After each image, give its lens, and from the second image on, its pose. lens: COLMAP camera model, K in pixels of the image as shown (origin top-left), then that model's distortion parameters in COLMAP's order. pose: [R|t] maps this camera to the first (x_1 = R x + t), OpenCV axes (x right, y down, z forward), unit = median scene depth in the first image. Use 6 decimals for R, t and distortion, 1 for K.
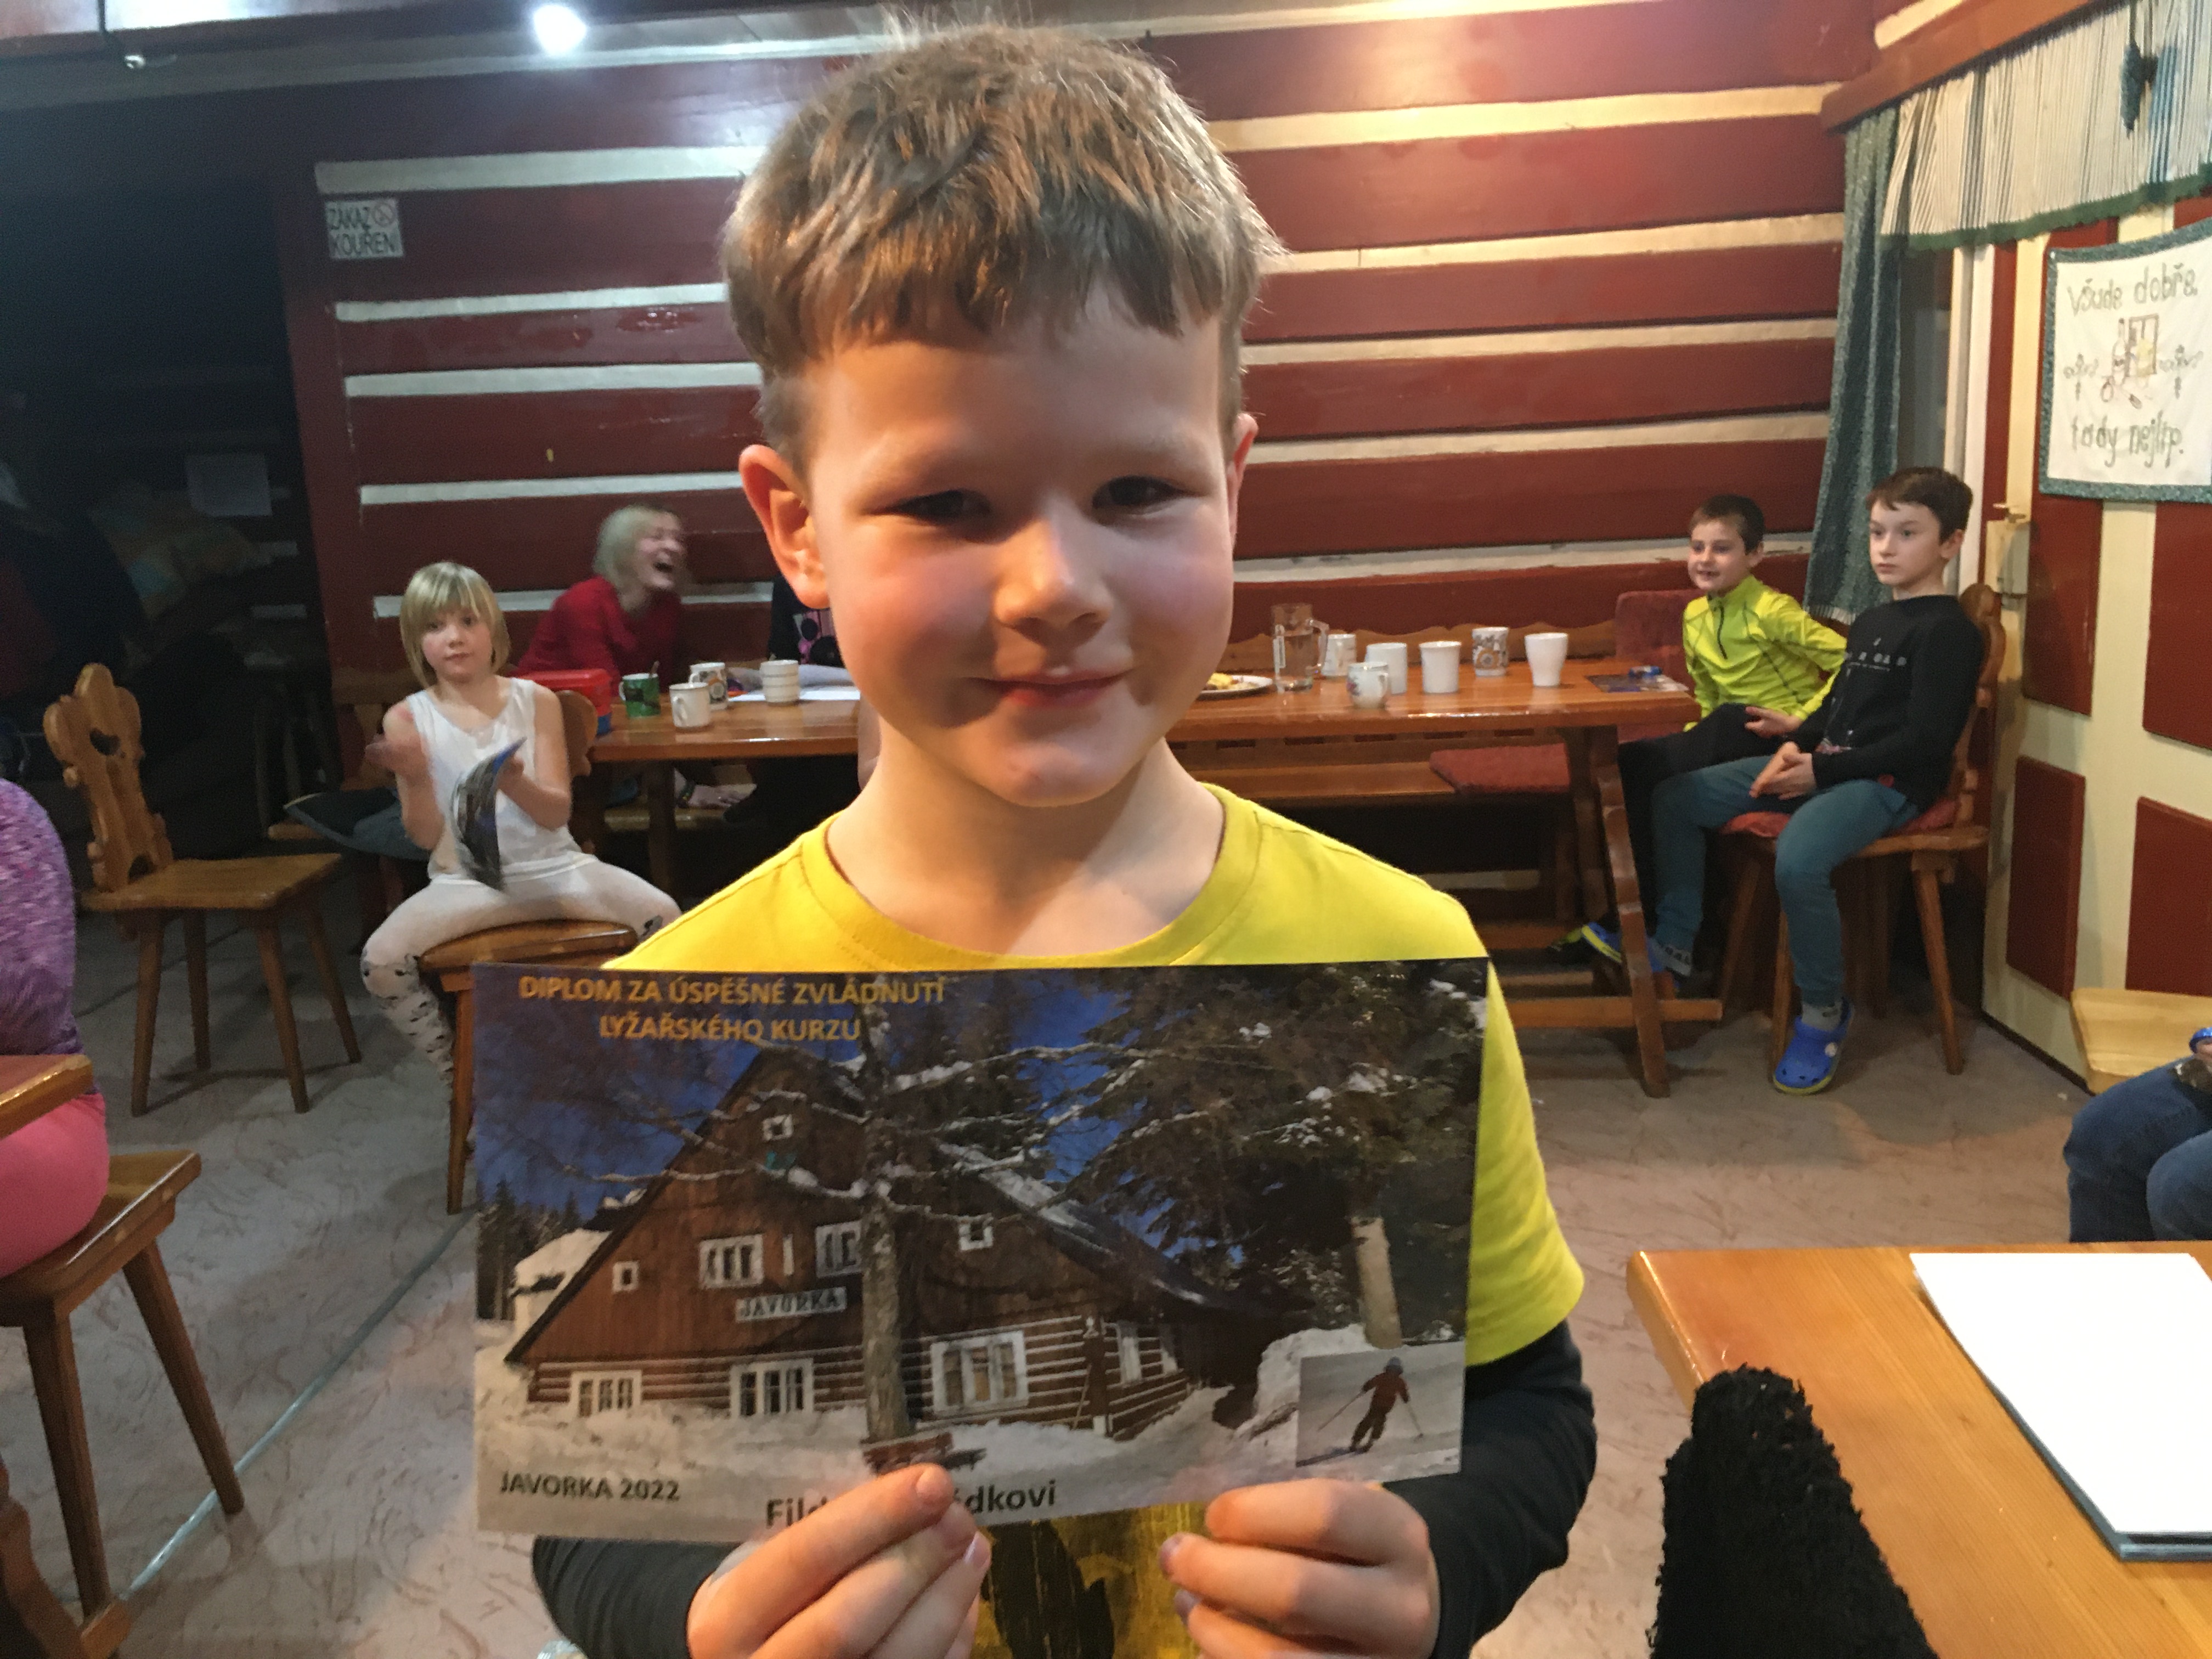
lens RADIAL K [[1891.7, 0, 1106.2], [0, 1891.7, 830.3], [0, 0, 1]] dist [0.080950, -0.100791]
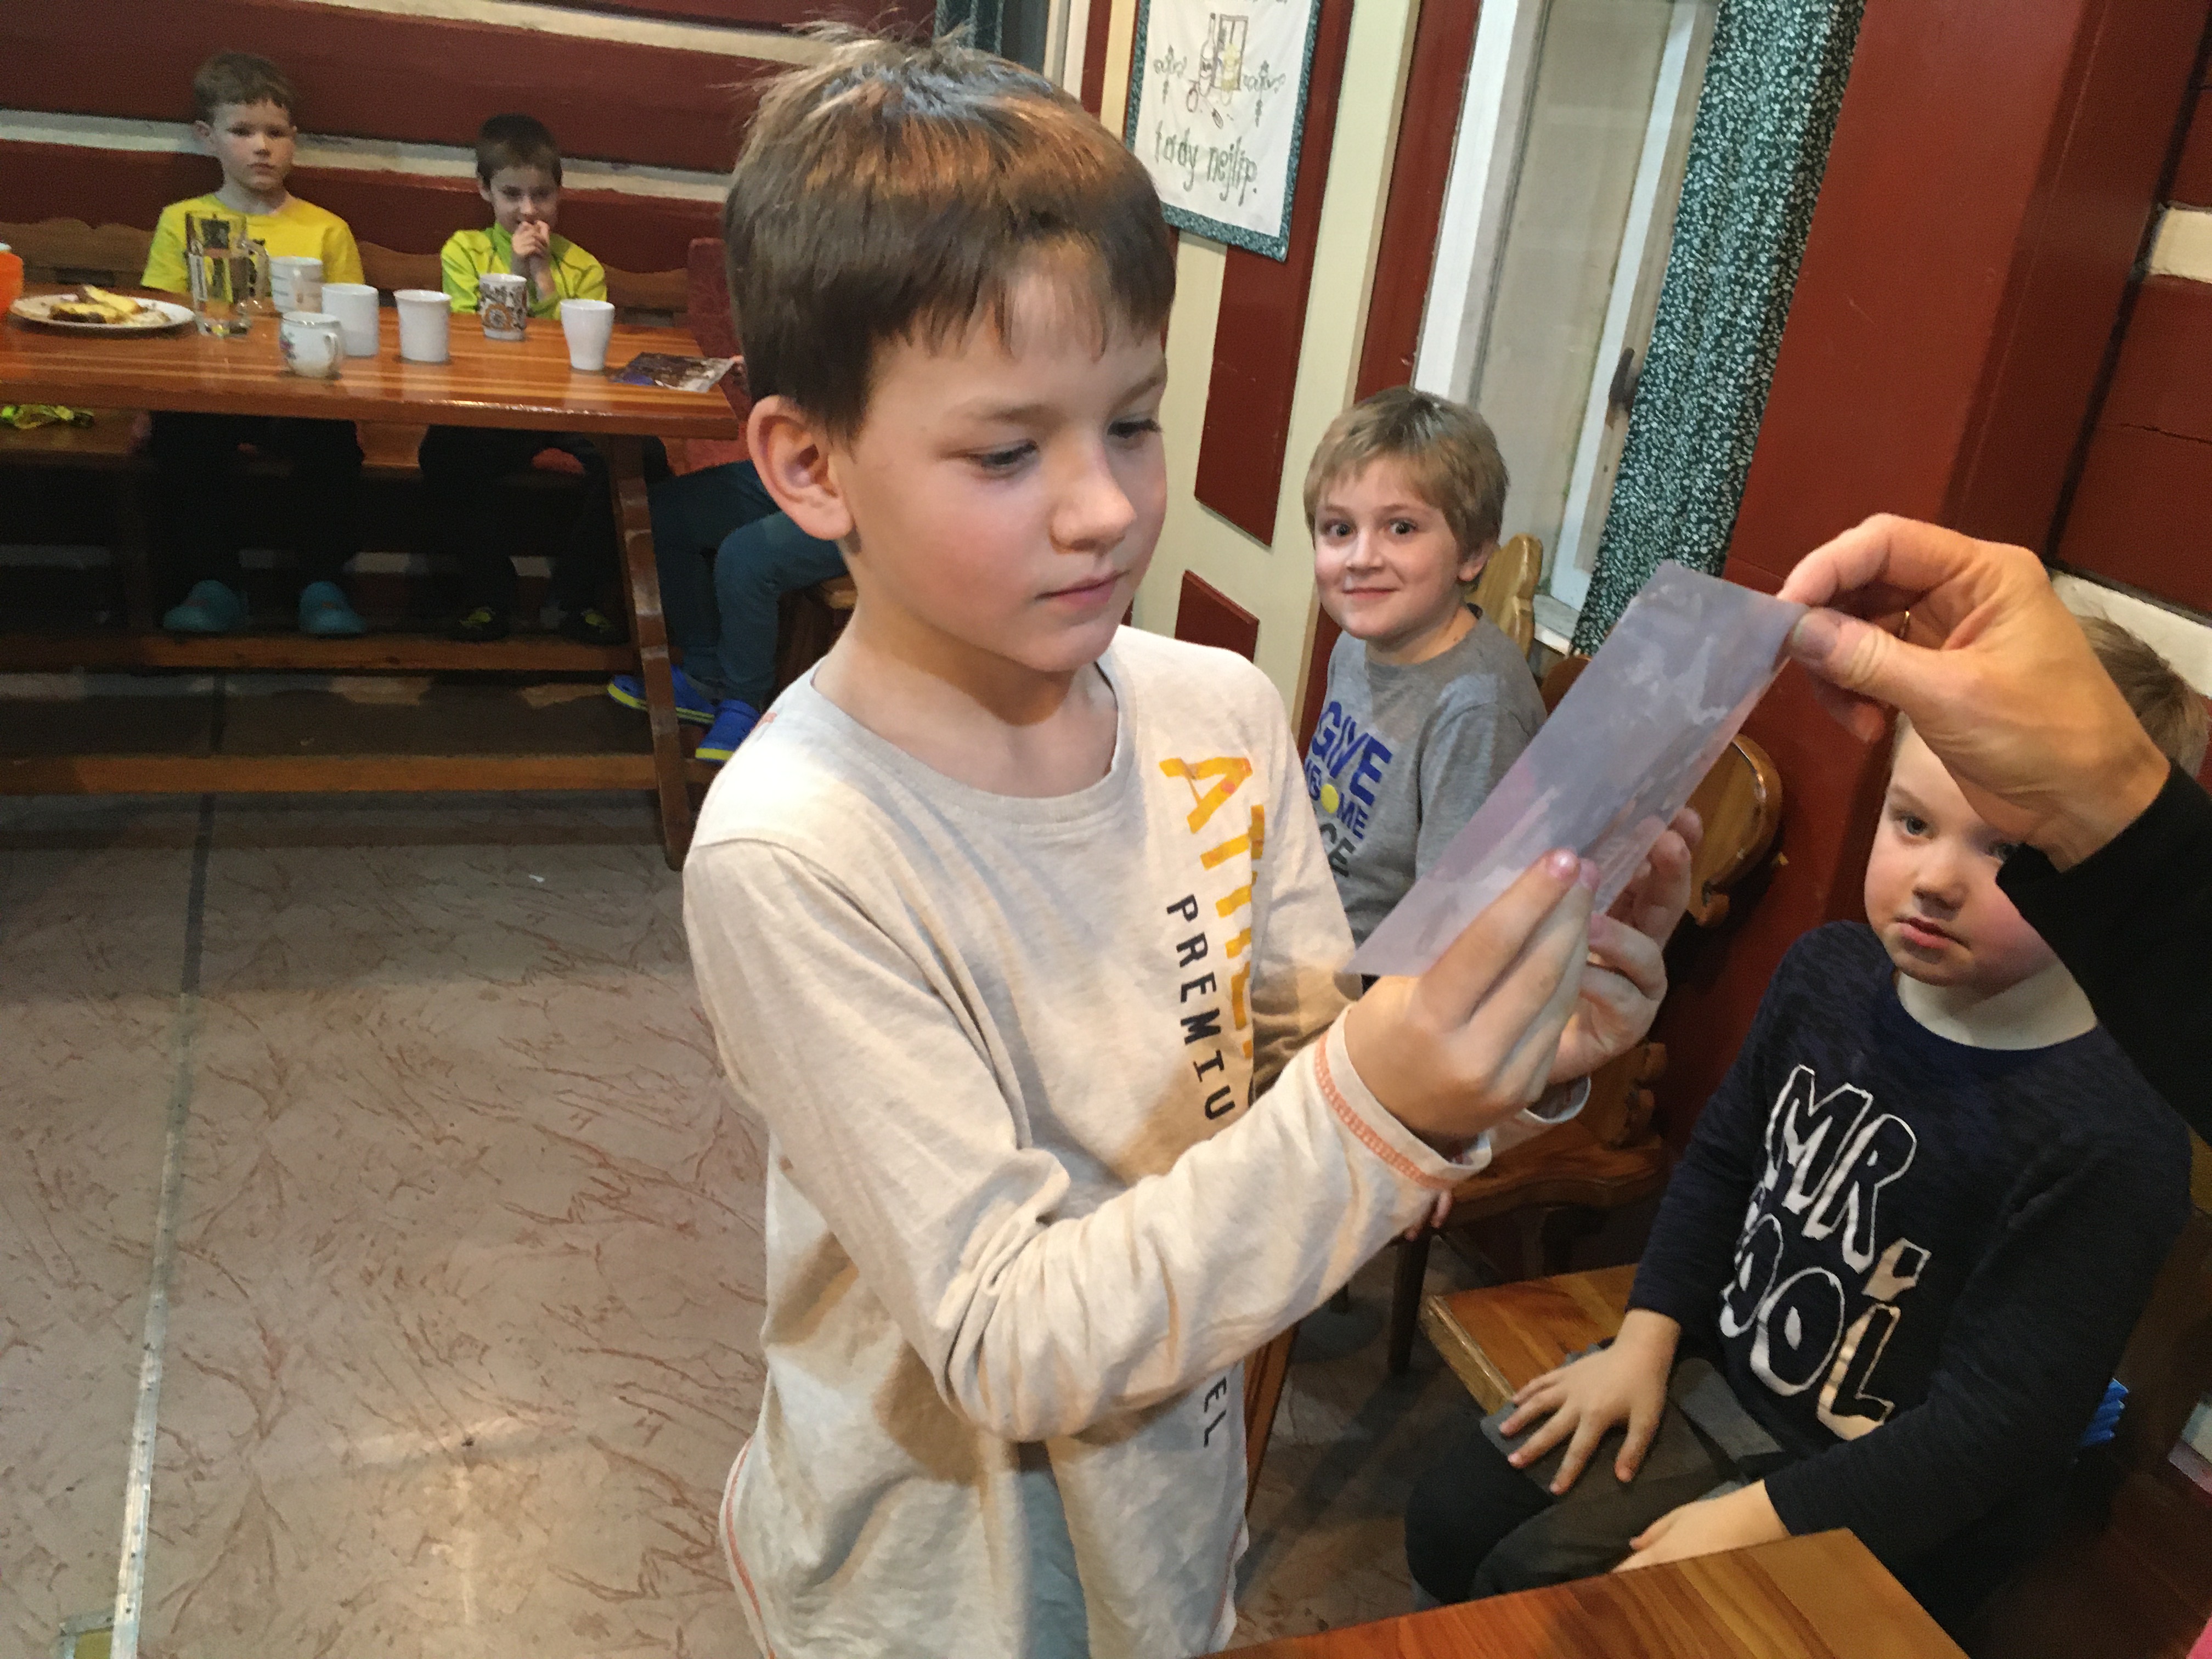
lens RADIAL K [[1846.2, 0, 1130.8], [0, 1846.2, 872.6], [0, 0, 1]] dist [0.016726, 0.004584]
pose [[0.903617, -0.022025, 0.427776, 0.106928], [-0.081999, 0.971312, 0.223223, -0.060929], [-0.420420, -0.236785, 0.875888, 0.159054]]
